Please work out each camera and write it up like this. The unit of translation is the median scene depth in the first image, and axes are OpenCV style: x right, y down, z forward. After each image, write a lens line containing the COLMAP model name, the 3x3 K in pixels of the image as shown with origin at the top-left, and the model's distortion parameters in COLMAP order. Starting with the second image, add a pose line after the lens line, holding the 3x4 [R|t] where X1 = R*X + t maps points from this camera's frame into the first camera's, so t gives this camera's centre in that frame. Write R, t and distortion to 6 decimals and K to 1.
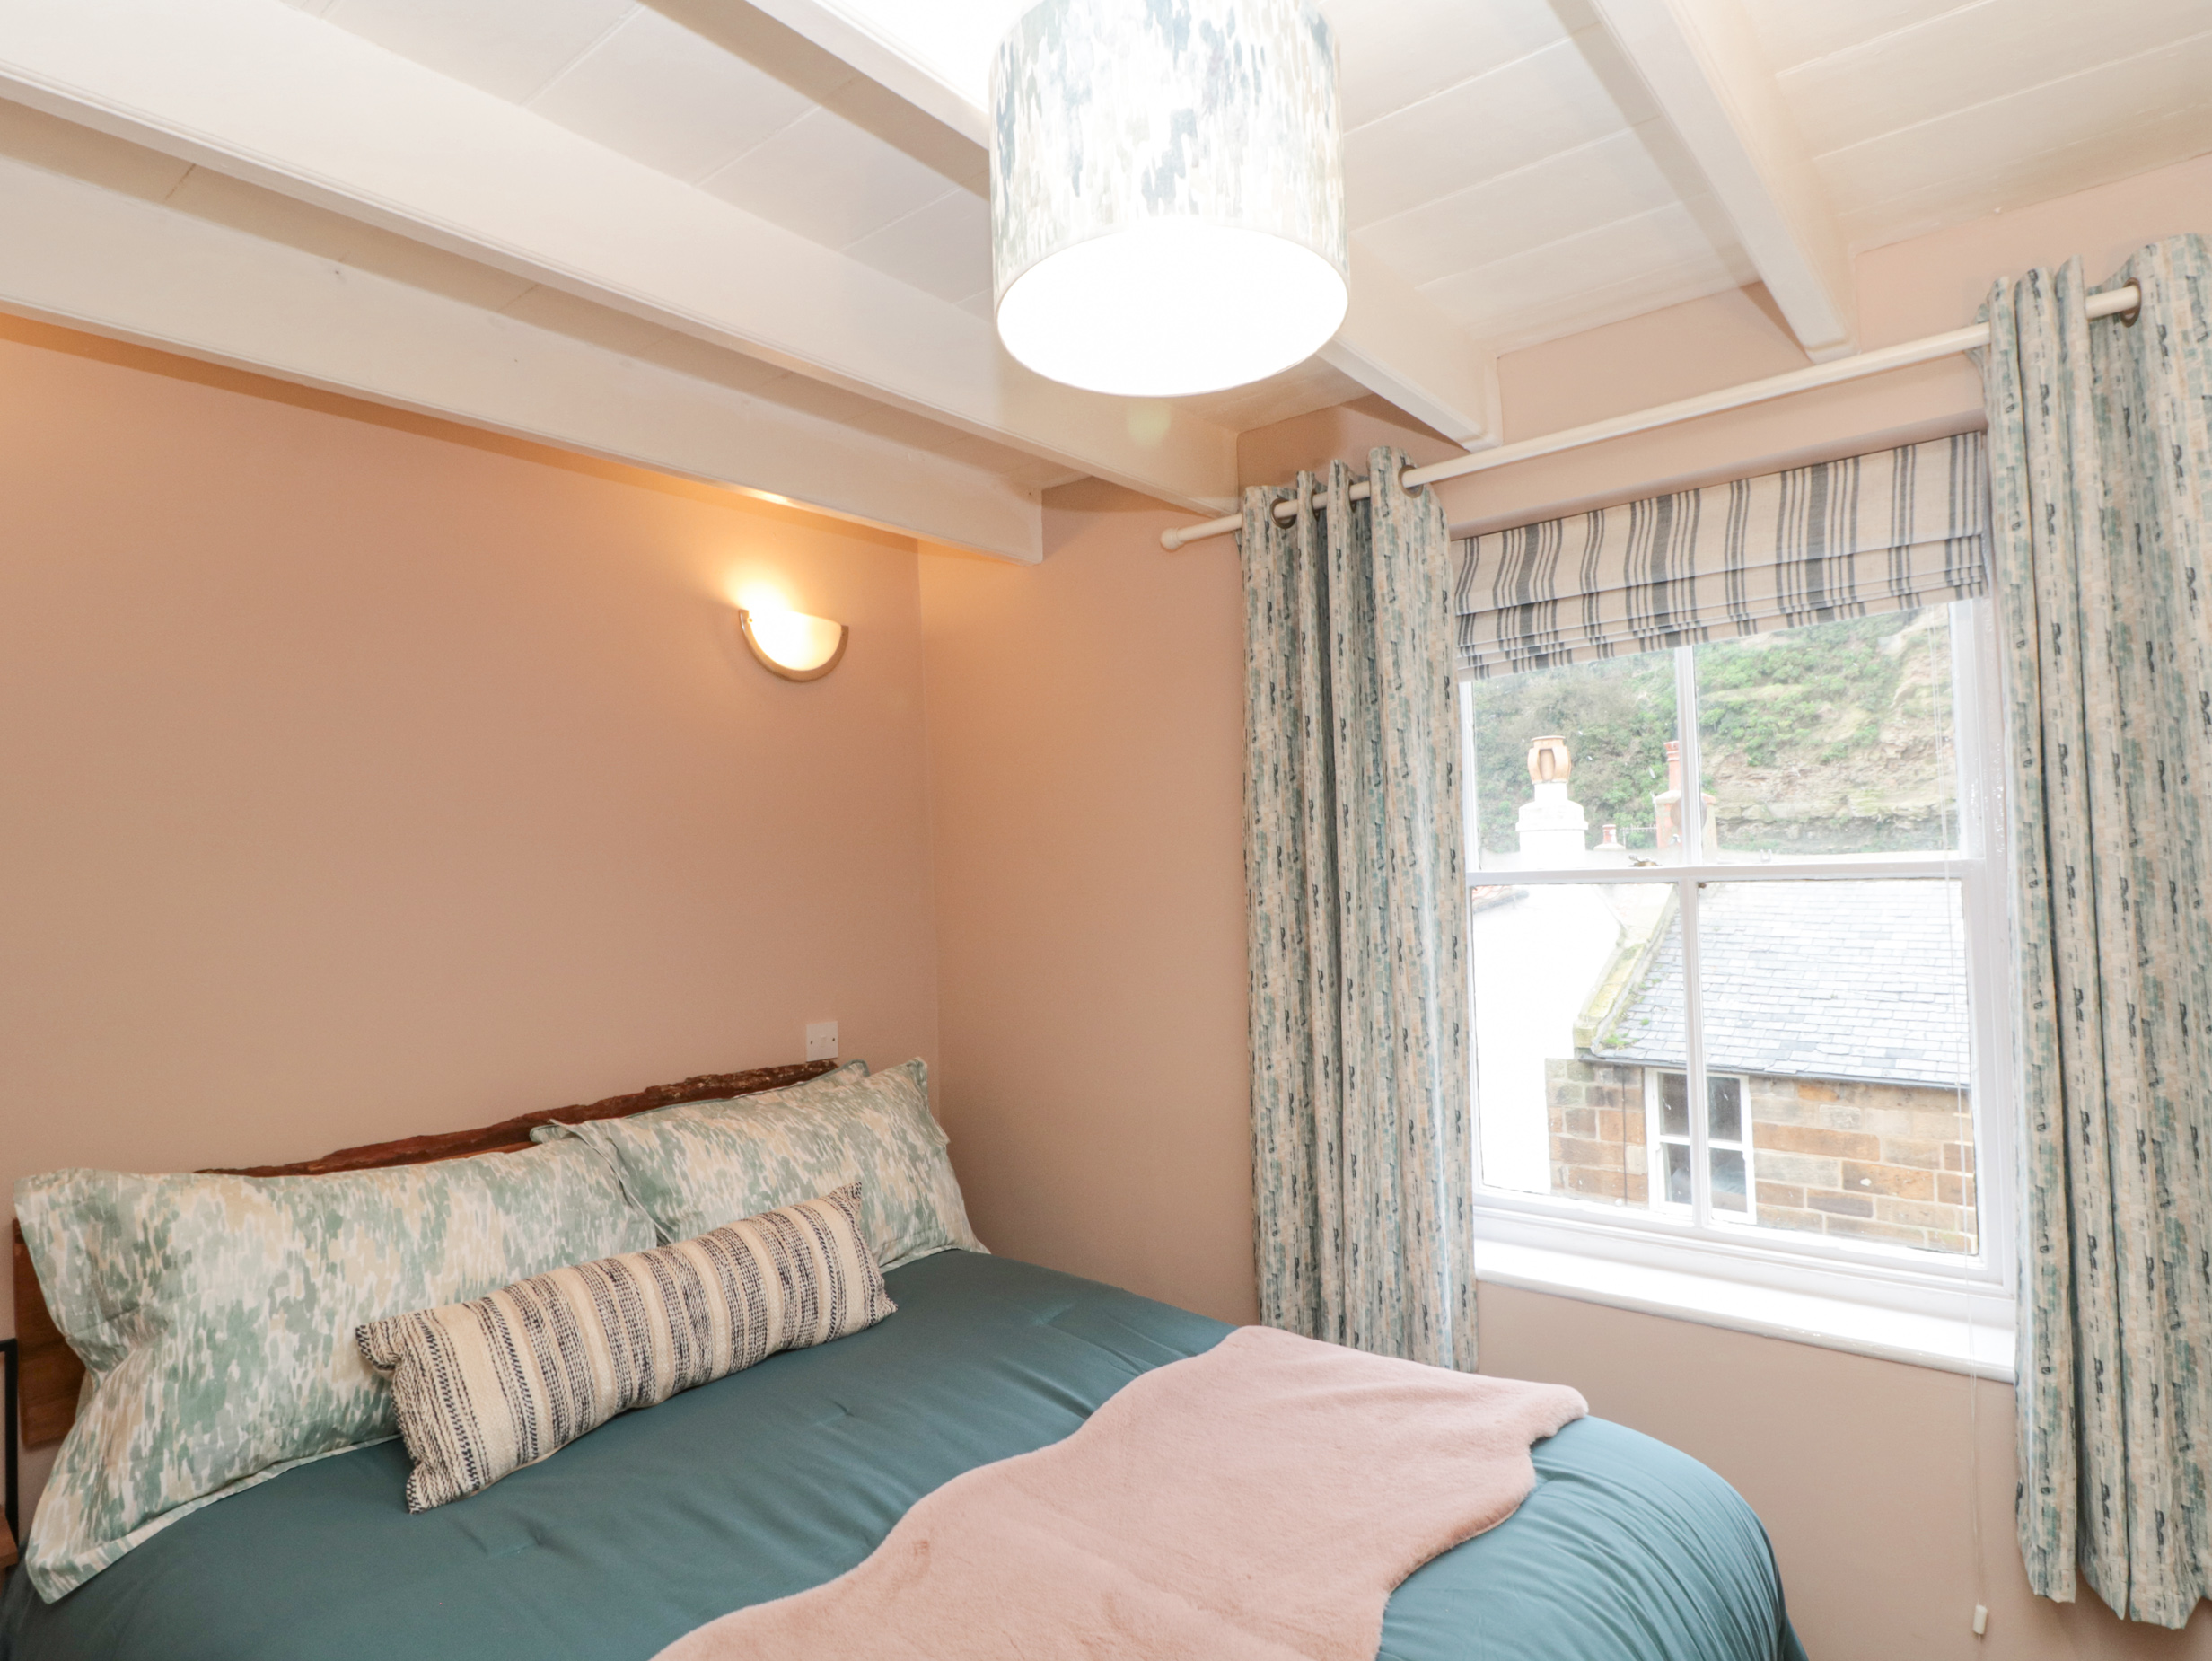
lens RADIAL K [[1162.4, 0, 1120.3], [0, 1162.4, 837.1], [0, 0, 1]] dist [-0.002882, -0.010463]
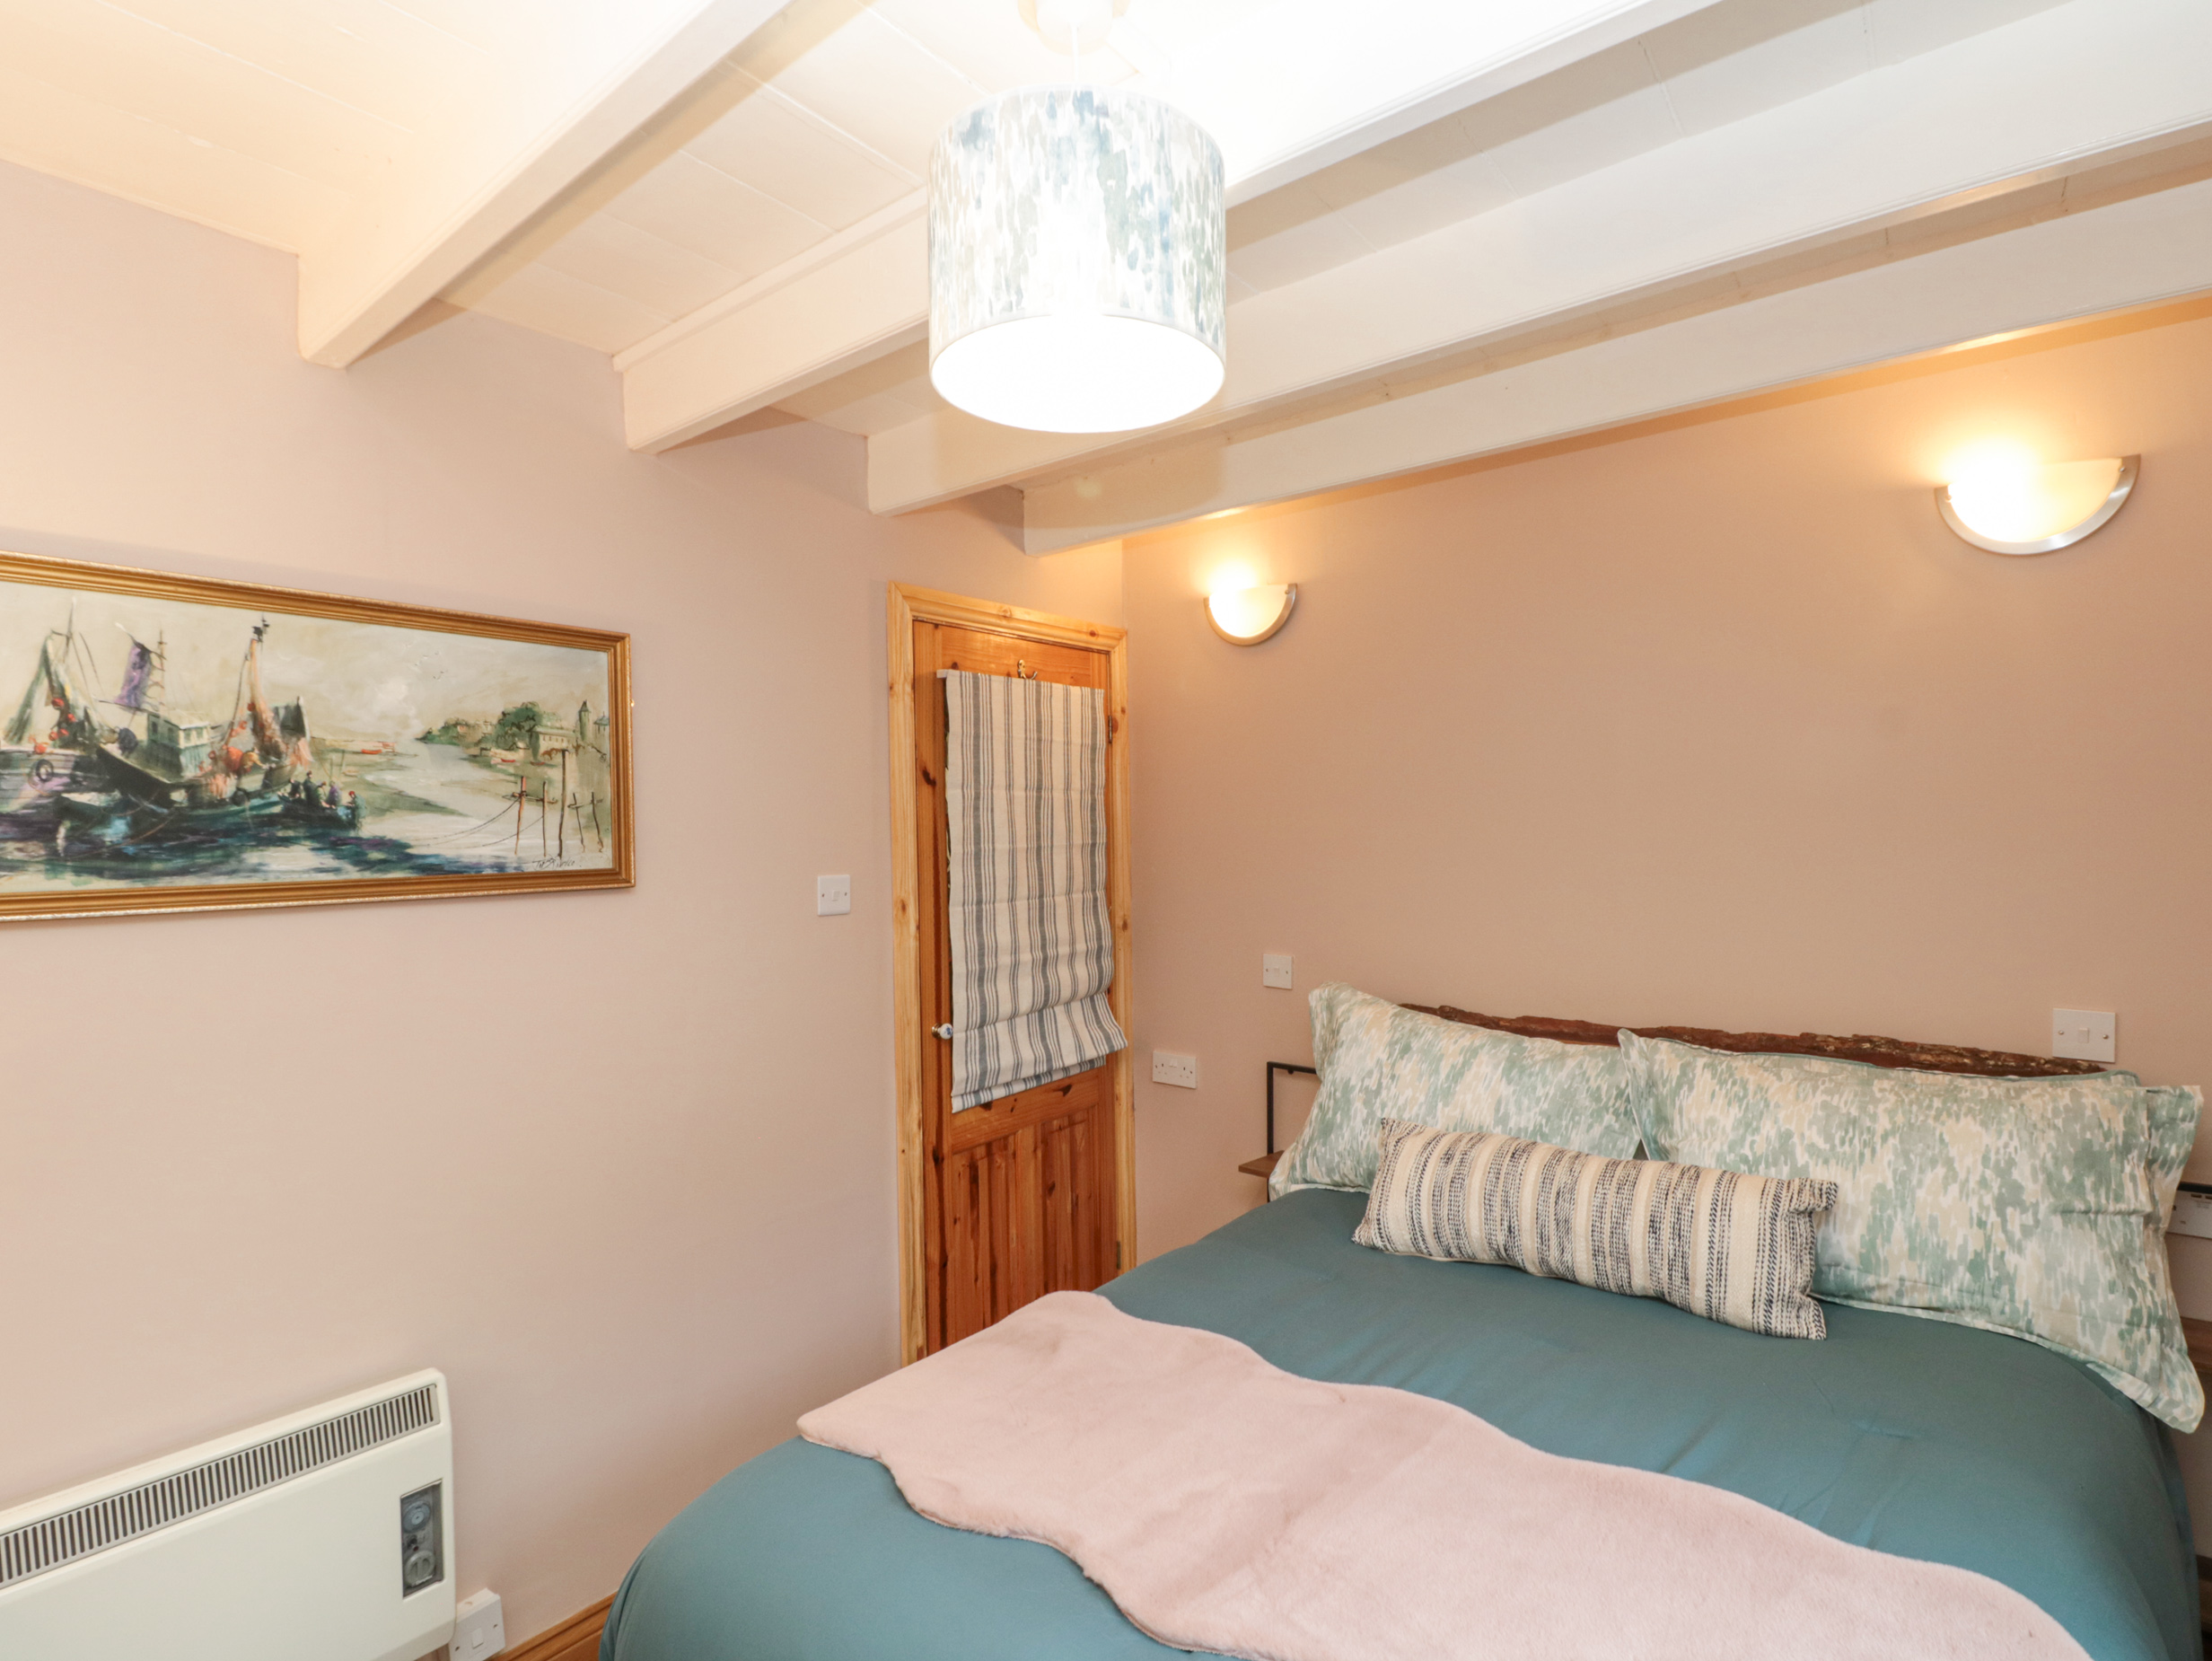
lens RADIAL K [[1162.4, 0, 1120.3], [0, 1162.4, 837.1], [0, 0, 1]] dist [-0.002882, -0.010463]
pose [[0.012993, 0.042132, -0.999028, 0.712583], [0.041218, 0.998240, 0.042635, -0.012378], [0.999066, -0.041732, 0.011234, 0.578664]]
